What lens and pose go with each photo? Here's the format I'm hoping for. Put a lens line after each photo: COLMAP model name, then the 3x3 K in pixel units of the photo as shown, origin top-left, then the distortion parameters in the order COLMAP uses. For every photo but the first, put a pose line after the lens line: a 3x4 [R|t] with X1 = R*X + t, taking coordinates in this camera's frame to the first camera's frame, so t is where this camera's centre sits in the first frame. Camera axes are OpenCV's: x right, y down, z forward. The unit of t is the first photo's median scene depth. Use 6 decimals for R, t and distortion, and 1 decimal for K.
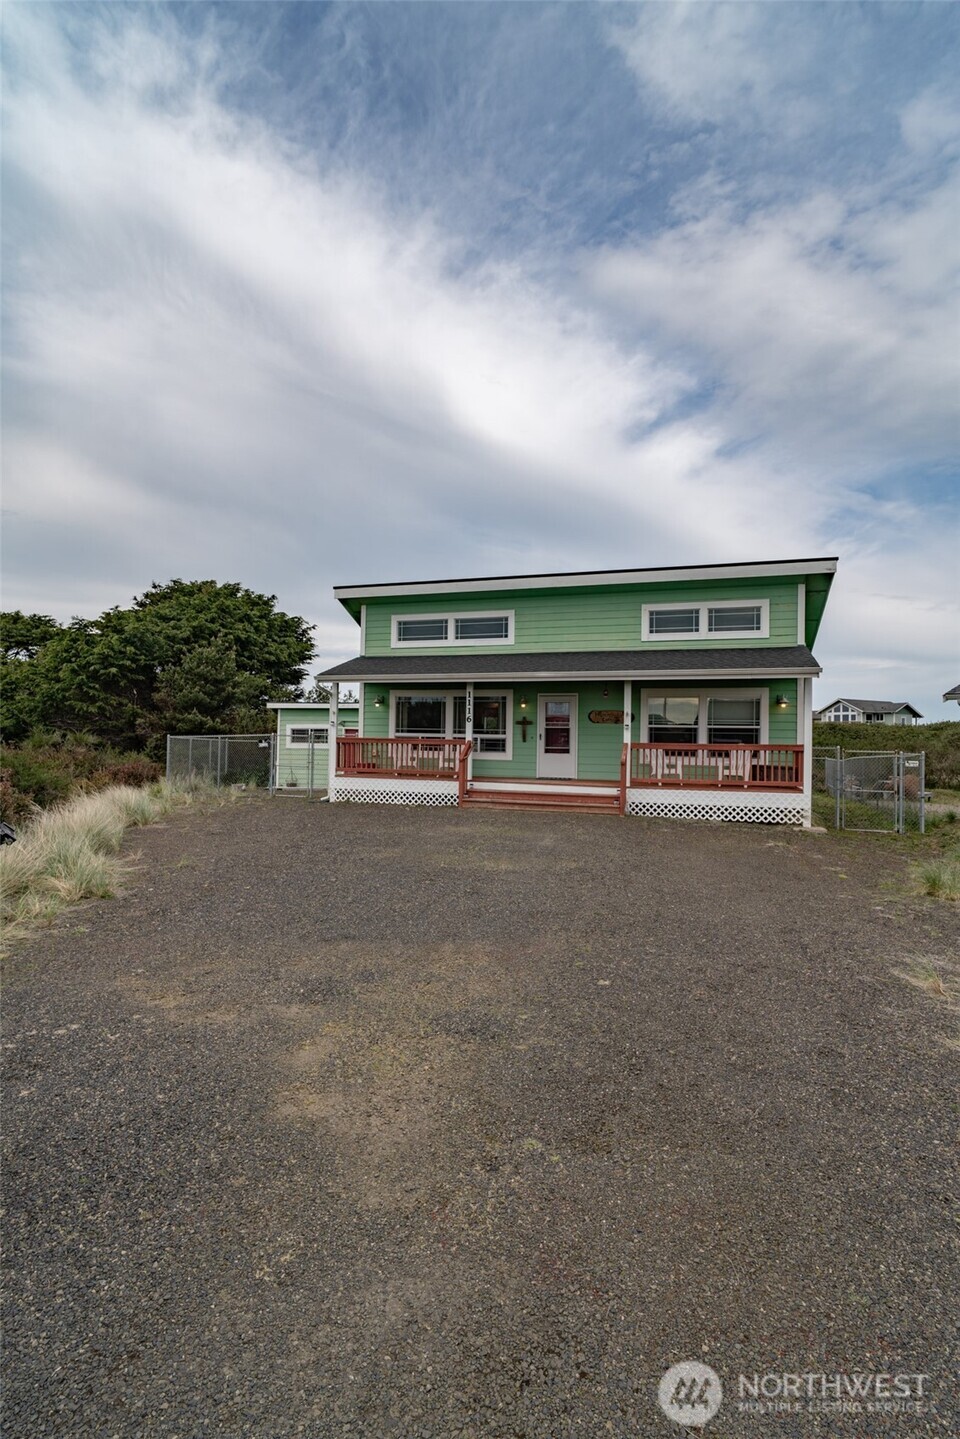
lens RADIAL K [[673.2, 0, 479.5], [0, 673.2, 722.1], [0, 0, 1]] dist [-0.020040, 0.009982]
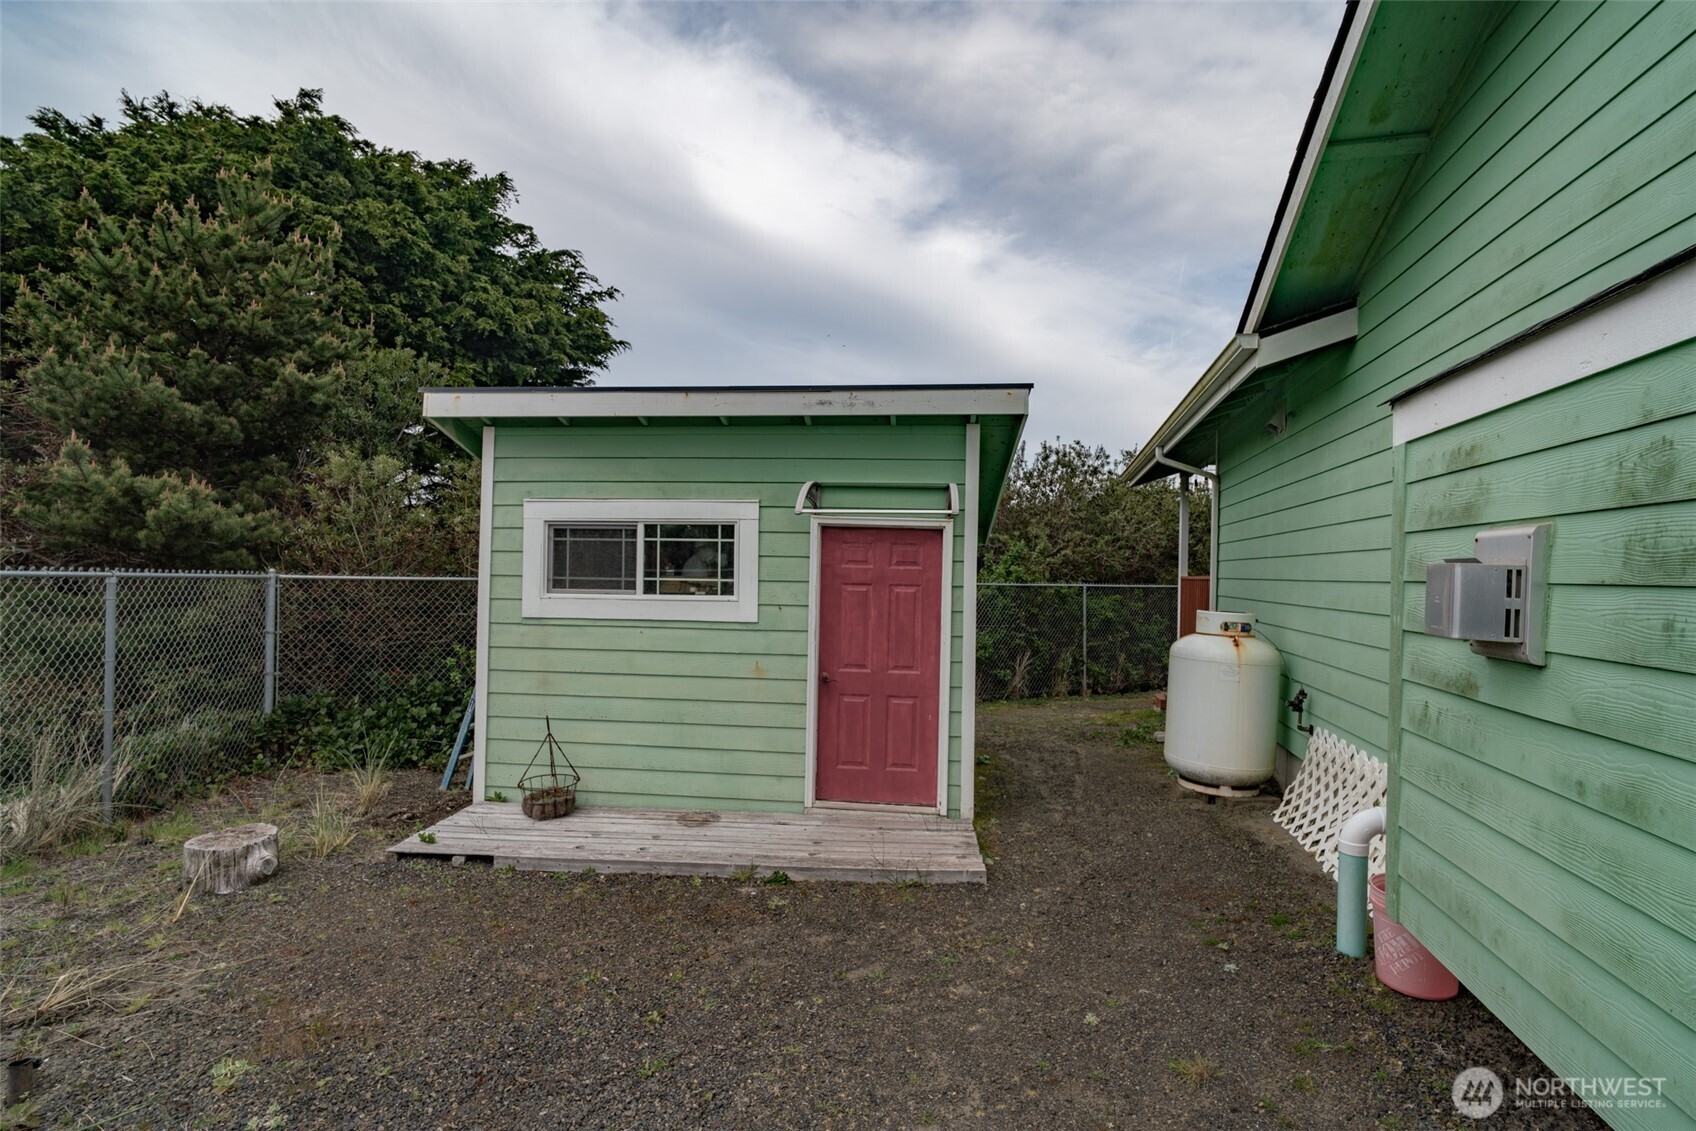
lens RADIAL K [[793.5, 0, 845.6], [0, 793.5, 567.2], [0, 0, 1]] dist [-0.020040, 0.009982]
pose [[0.996077, 0.005856, 0.088302, -0.304169], [-0.007026, 0.999892, 0.012944, 0.027669], [-0.088217, -0.013514, 0.996010, 1.084789]]
